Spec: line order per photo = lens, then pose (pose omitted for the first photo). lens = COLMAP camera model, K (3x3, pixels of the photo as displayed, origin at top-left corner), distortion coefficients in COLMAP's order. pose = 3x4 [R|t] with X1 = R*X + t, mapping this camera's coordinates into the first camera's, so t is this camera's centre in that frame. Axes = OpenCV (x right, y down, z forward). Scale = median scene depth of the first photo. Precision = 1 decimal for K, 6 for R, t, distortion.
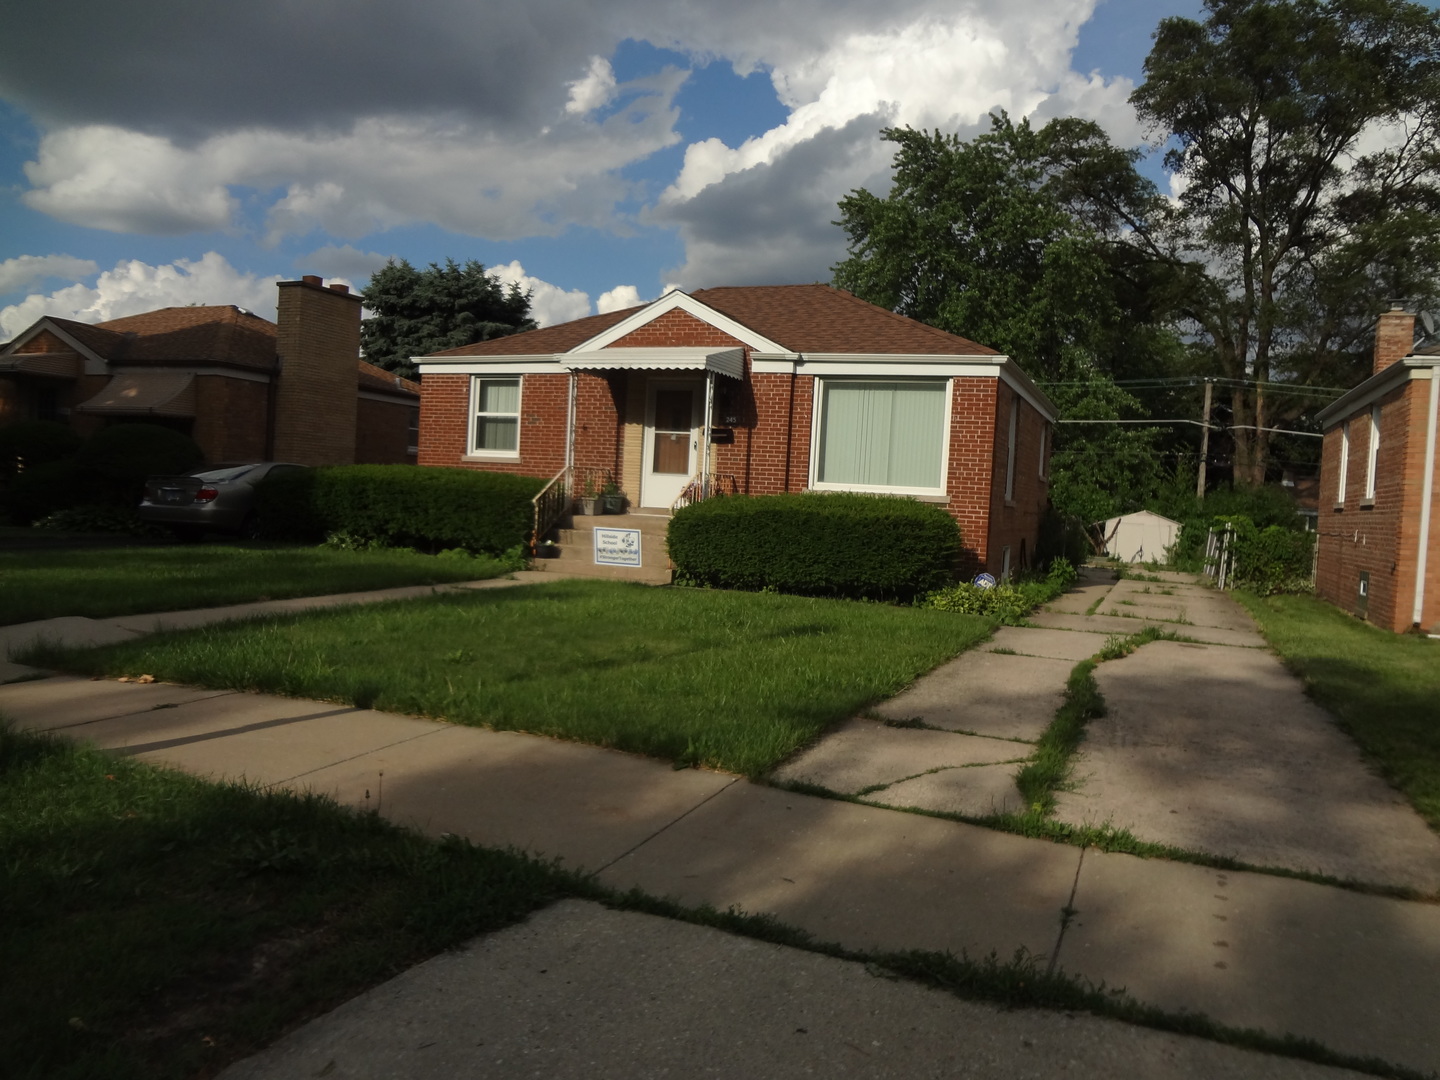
lens RADIAL K [[1065.6, 0, 720.0], [0, 1065.6, 540.0], [0, 0, 1]] dist [-0.062553, 0.018404]
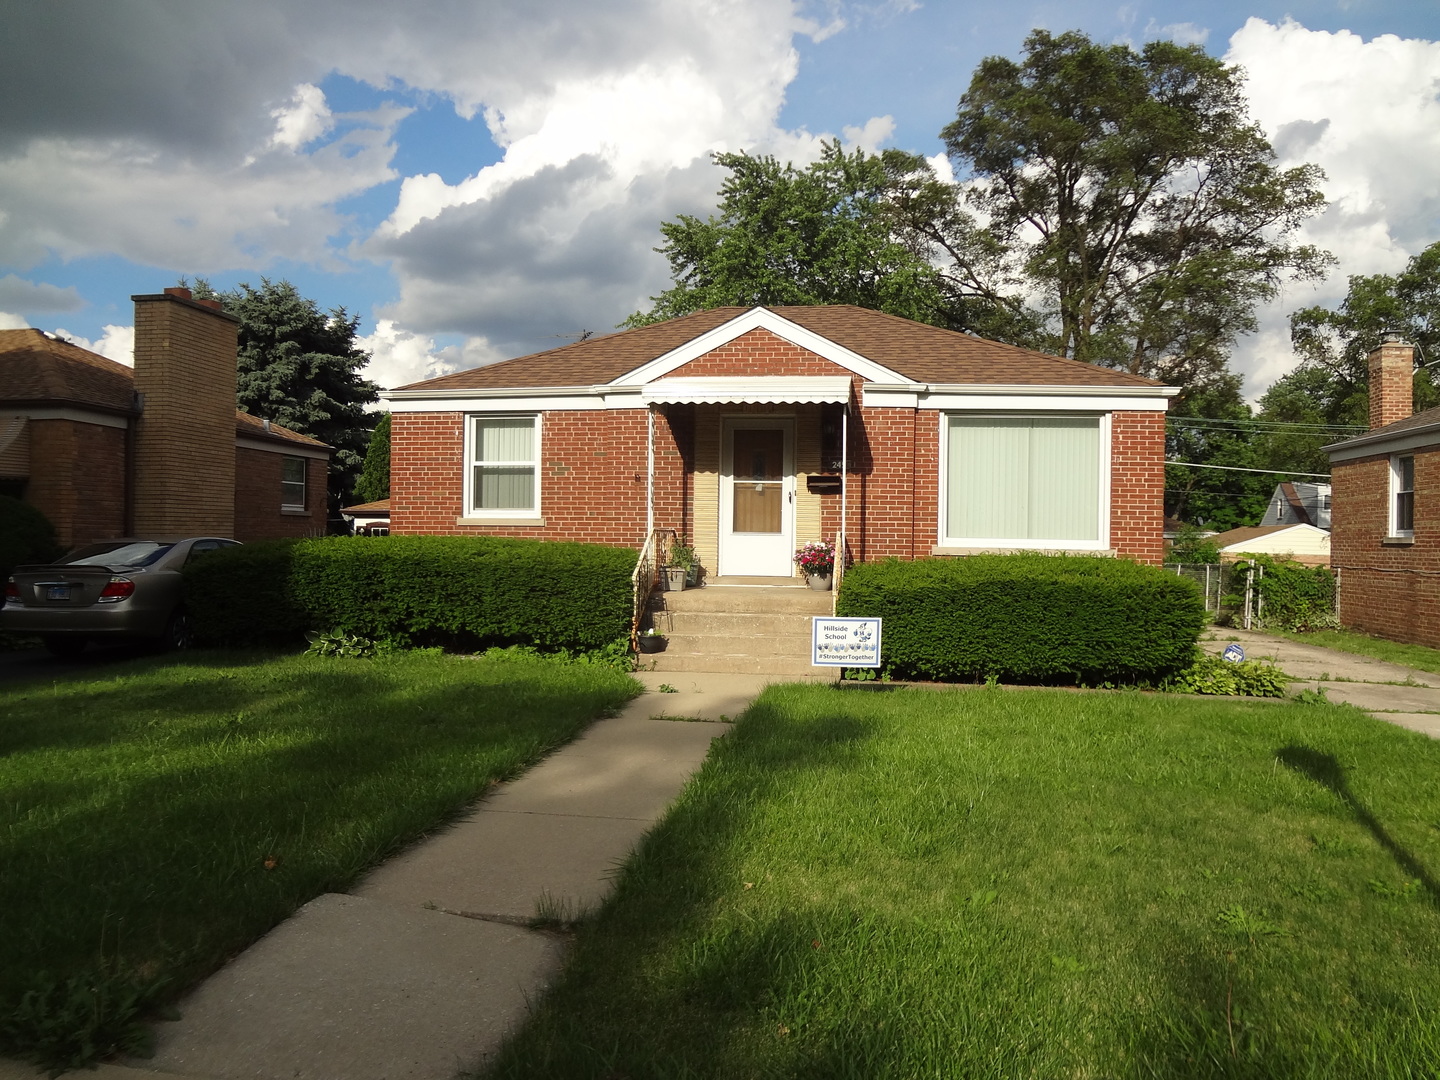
lens RADIAL K [[1072.5, 0, 741.8], [0, 1072.5, 572.7], [0, 0, 1]] dist [-0.078911, 0.008567]
pose [[0.967099, -0.046622, 0.250092, -0.238168], [0.047404, 0.998872, 0.002900, -0.032209], [-0.249945, 0.009051, 0.968218, 0.199166]]
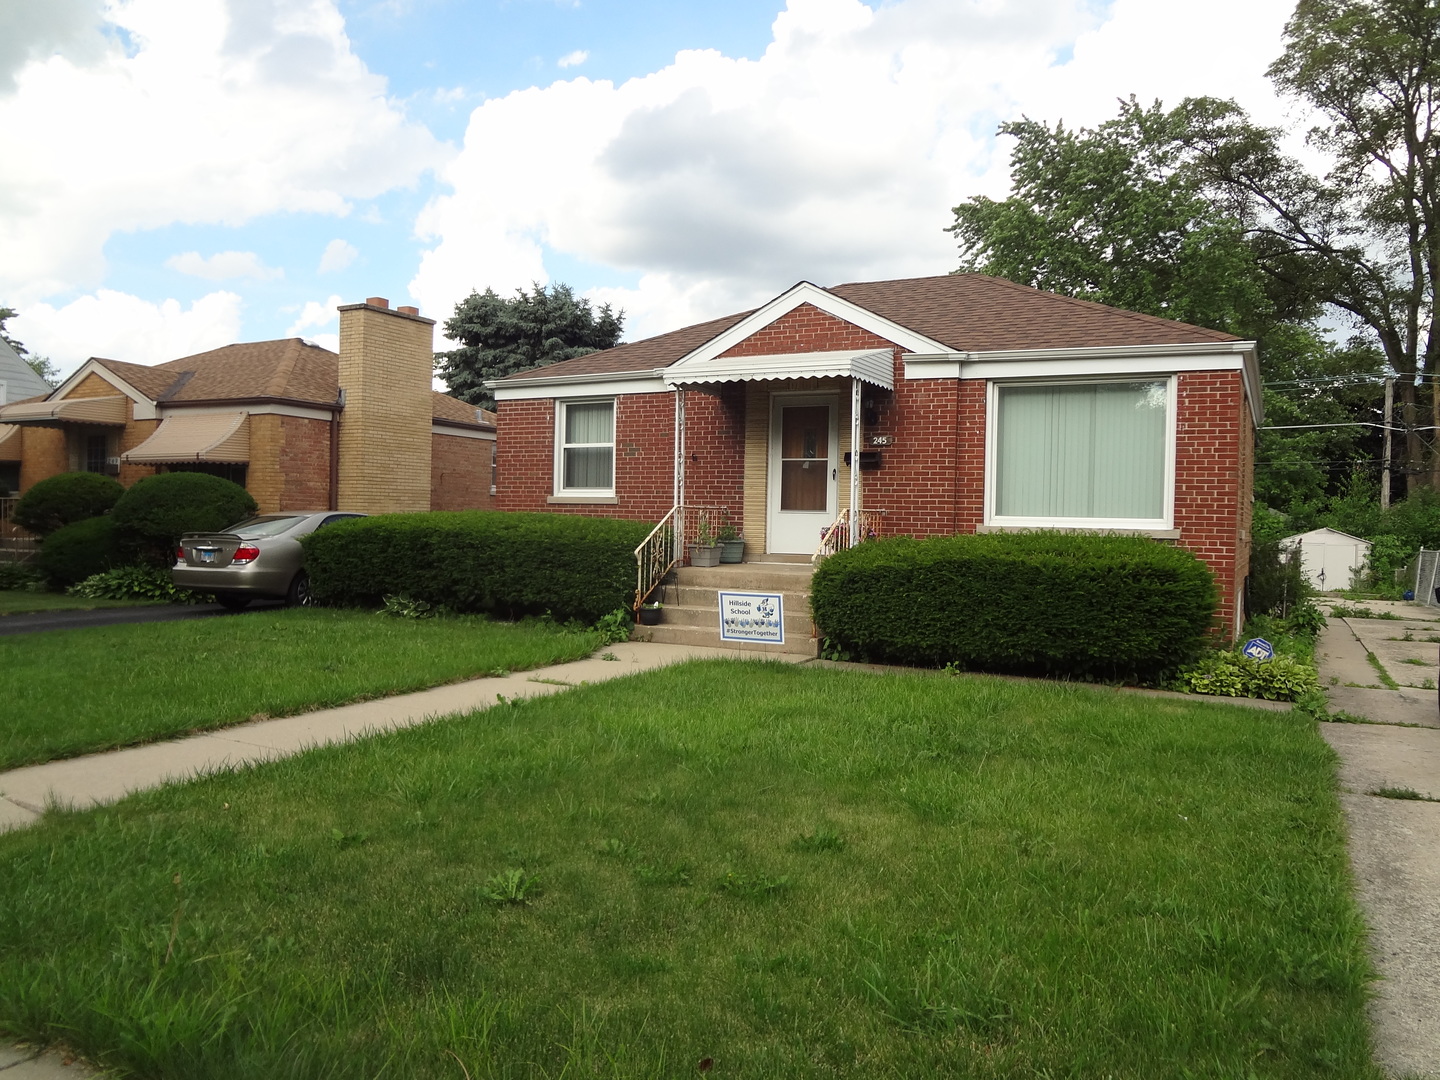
lens RADIAL K [[1080.1, 0, 720.0], [0, 1080.1, 540.0], [0, 0, 1]] dist [-0.049003, 0.009565]
pose [[0.995340, -0.031810, -0.091035, -0.032619], [0.029438, 0.999194, -0.027277, -0.018515], [0.091829, 0.024470, 0.995474, 0.172090]]
